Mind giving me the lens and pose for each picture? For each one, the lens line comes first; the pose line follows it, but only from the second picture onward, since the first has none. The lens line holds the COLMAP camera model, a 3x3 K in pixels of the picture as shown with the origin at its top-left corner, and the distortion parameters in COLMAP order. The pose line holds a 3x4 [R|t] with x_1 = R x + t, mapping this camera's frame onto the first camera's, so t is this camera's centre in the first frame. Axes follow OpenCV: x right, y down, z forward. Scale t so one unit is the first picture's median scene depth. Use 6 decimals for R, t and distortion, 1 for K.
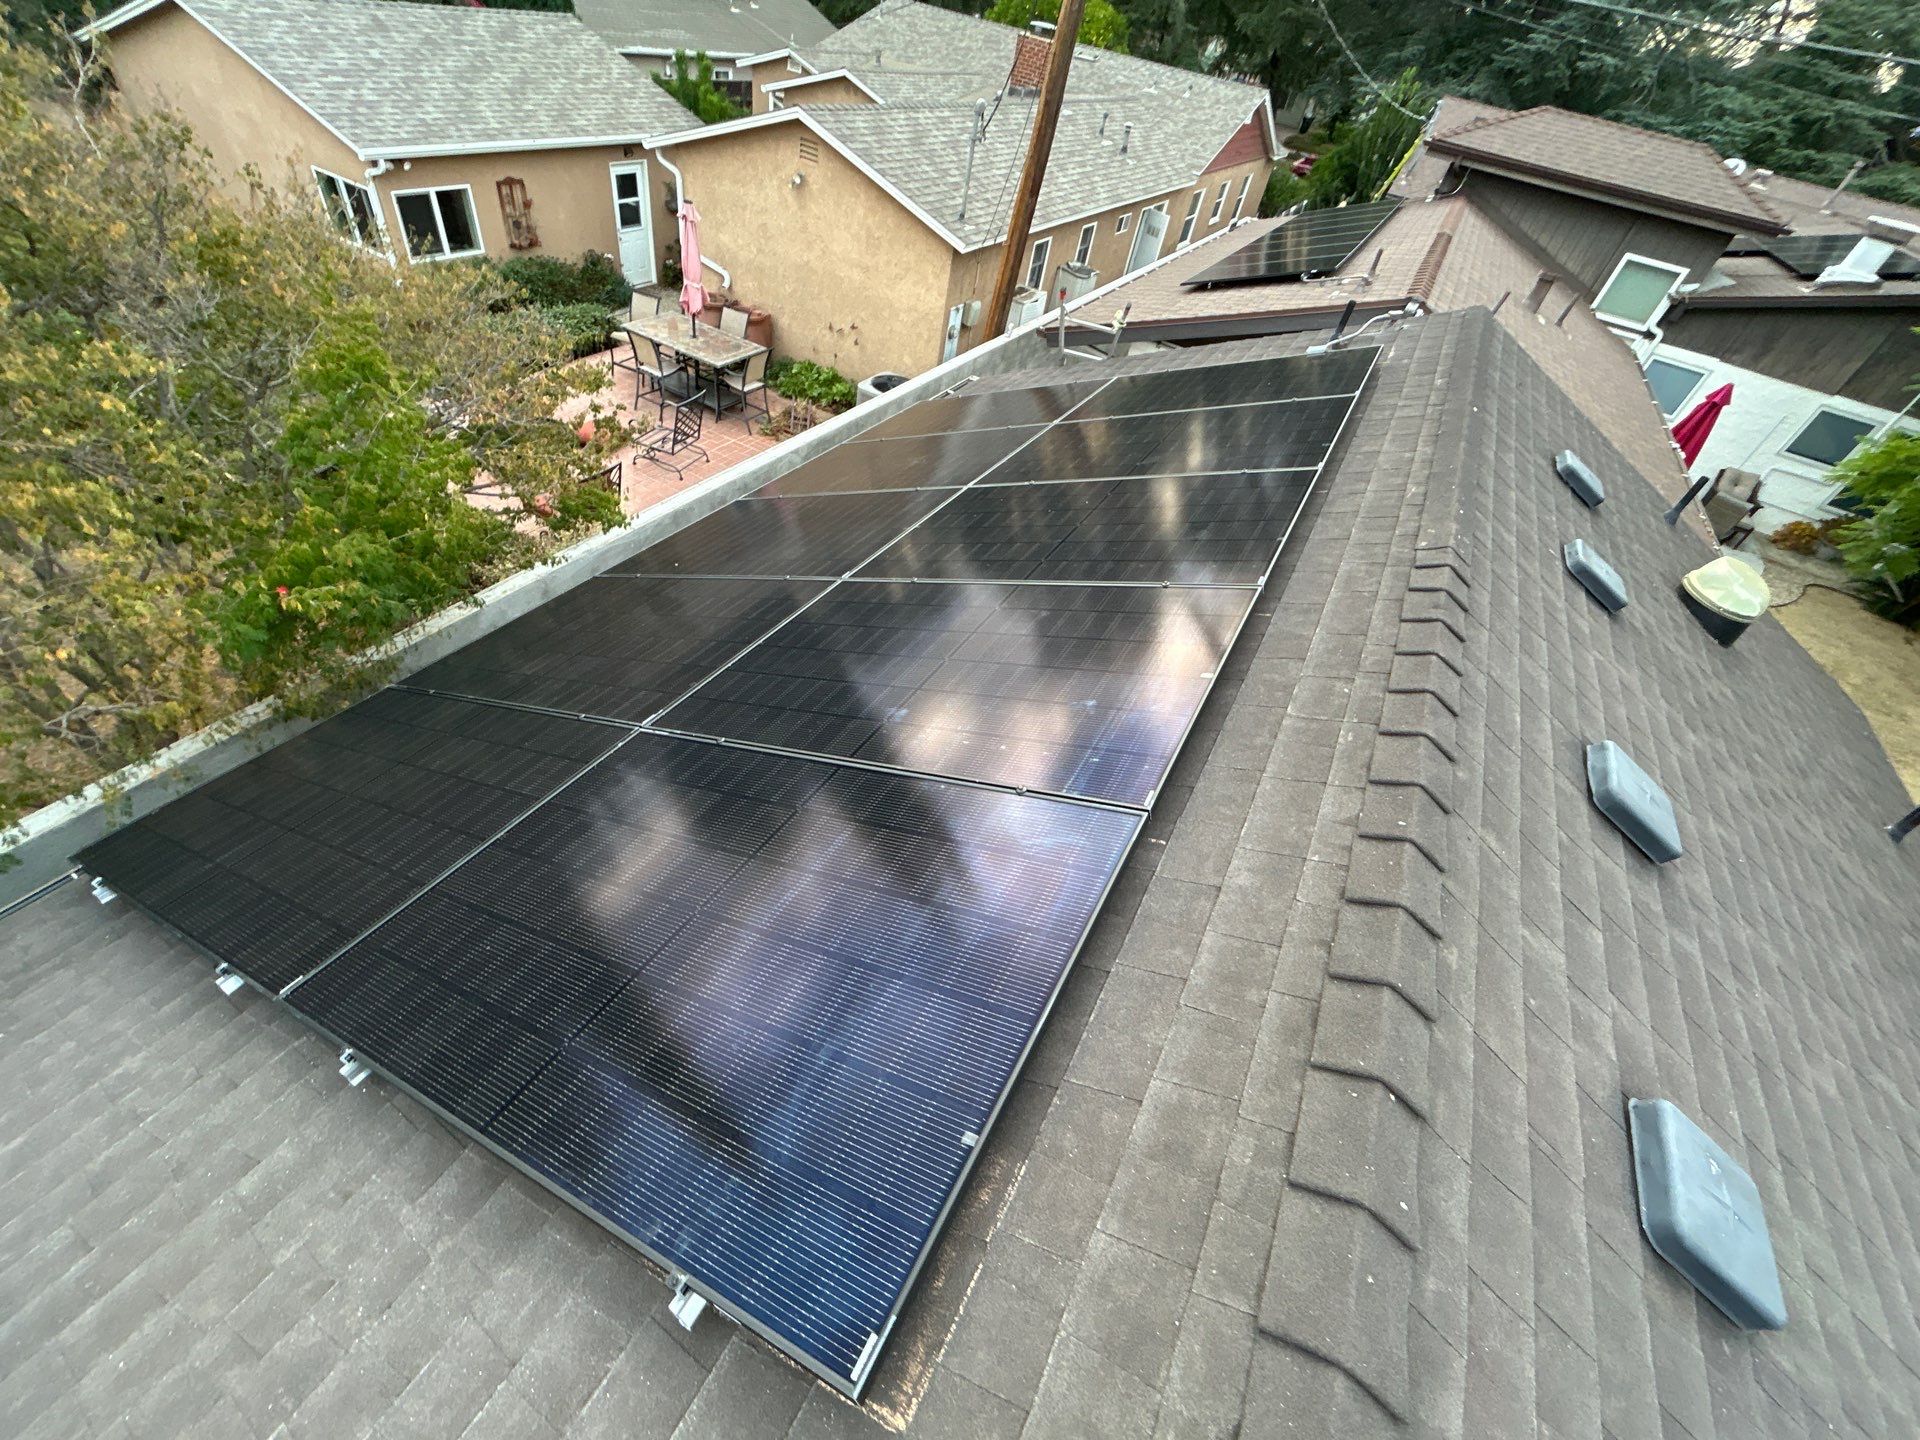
lens RADIAL K [[771.1, 0, 956.6], [0, 771.1, 727.9], [0, 0, 1]] dist [0.016858, -0.007534]
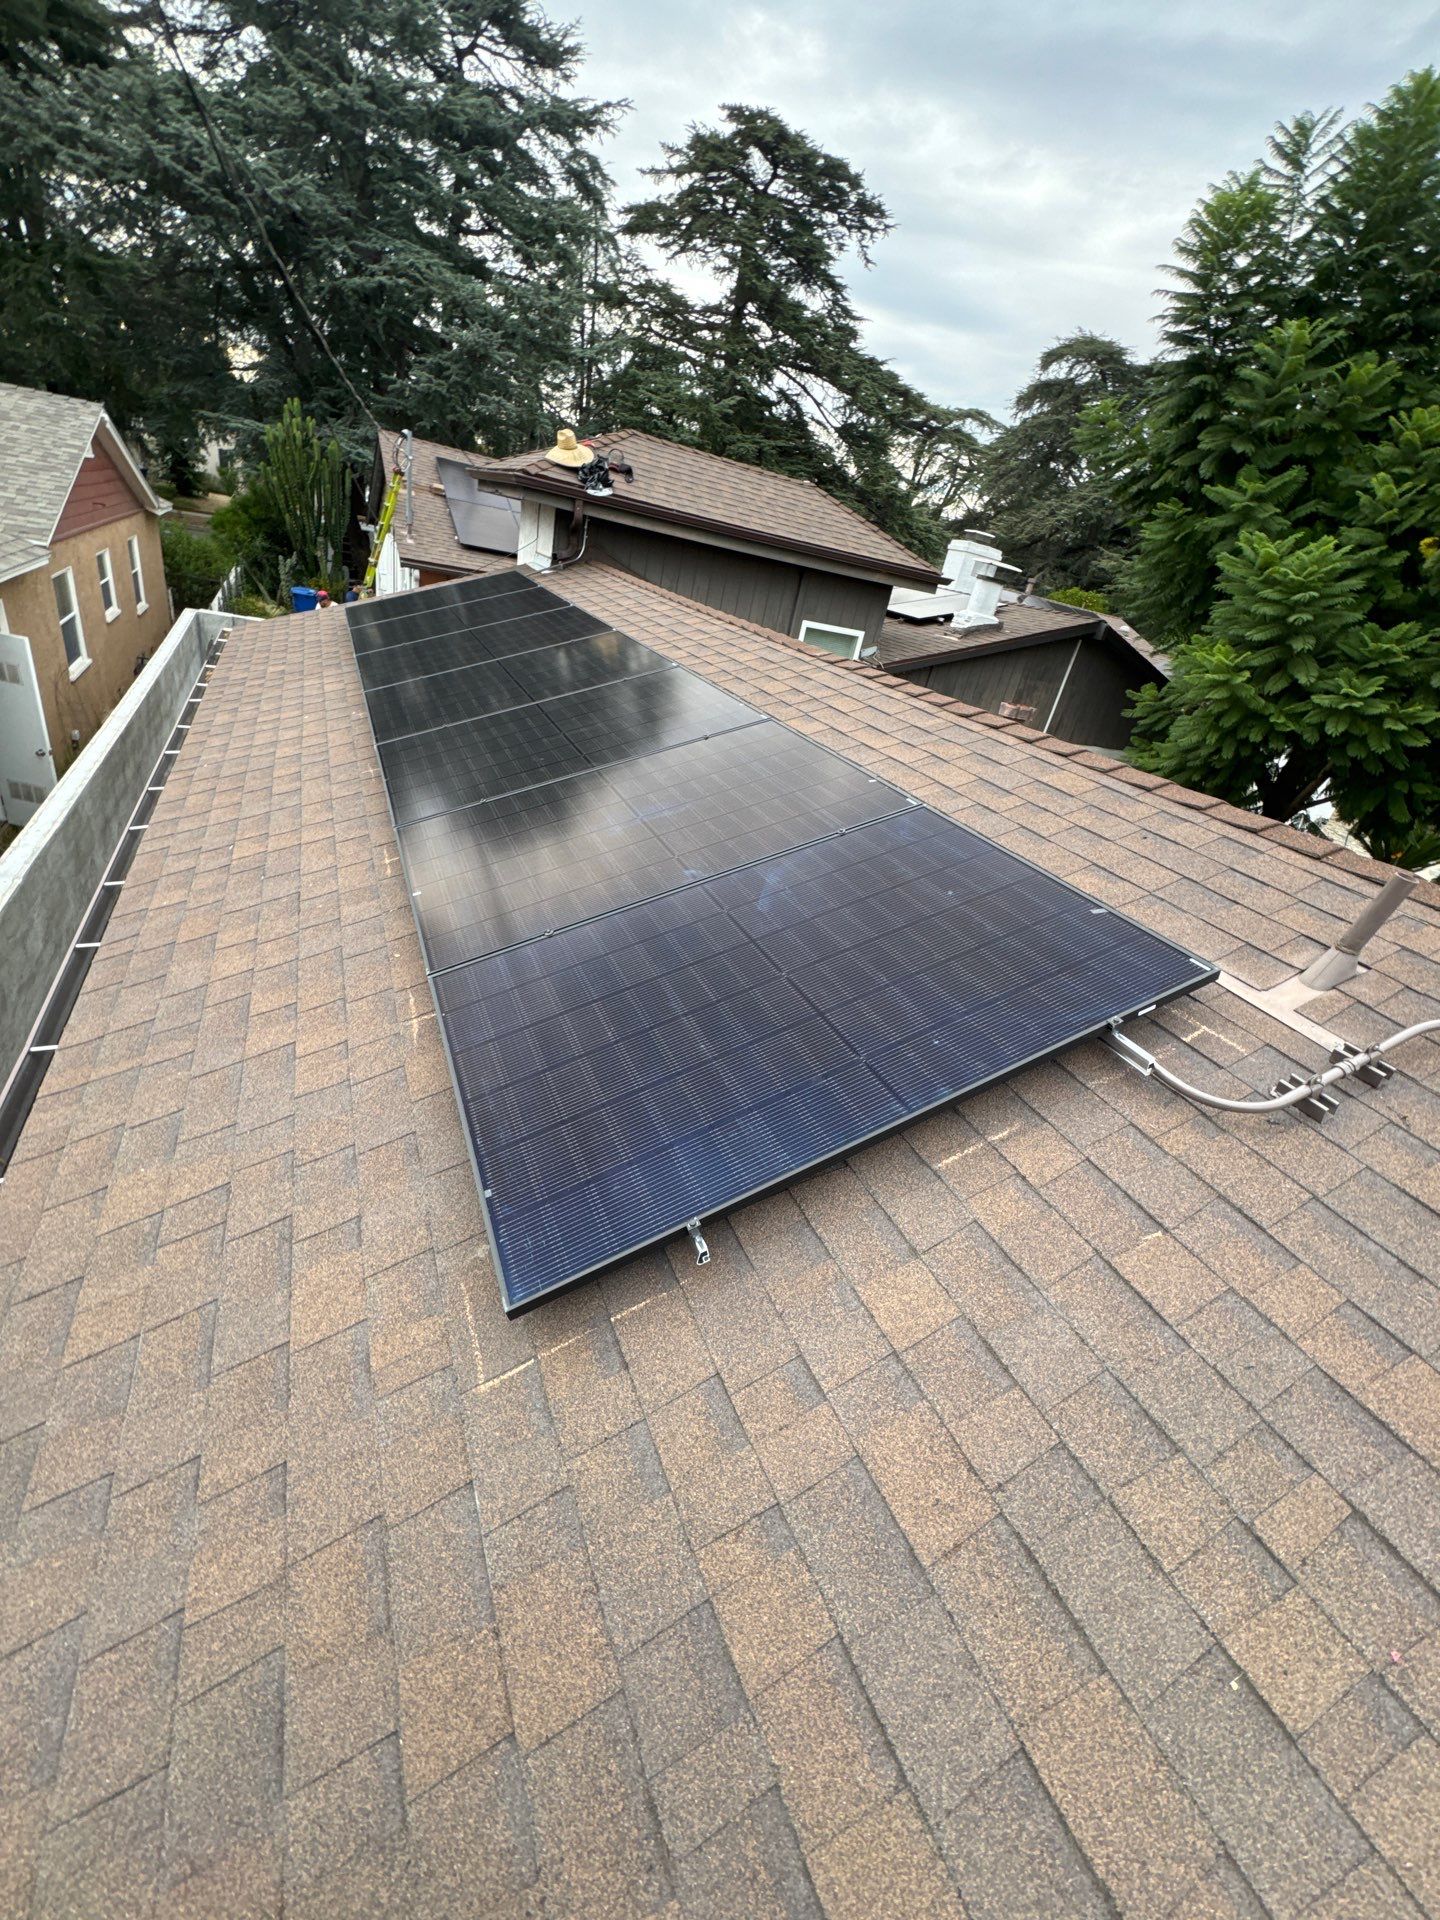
lens RADIAL K [[771.1, 0, 718.0], [0, 771.1, 966.1], [0, 0, 1]] dist [0.016858, -0.007534]
pose [[0.611448, -0.416608, 0.672732, 0.115255], [0.483446, 0.869735, 0.099201, -0.285094], [-0.626427, 0.264574, 0.733206, 0.390393]]
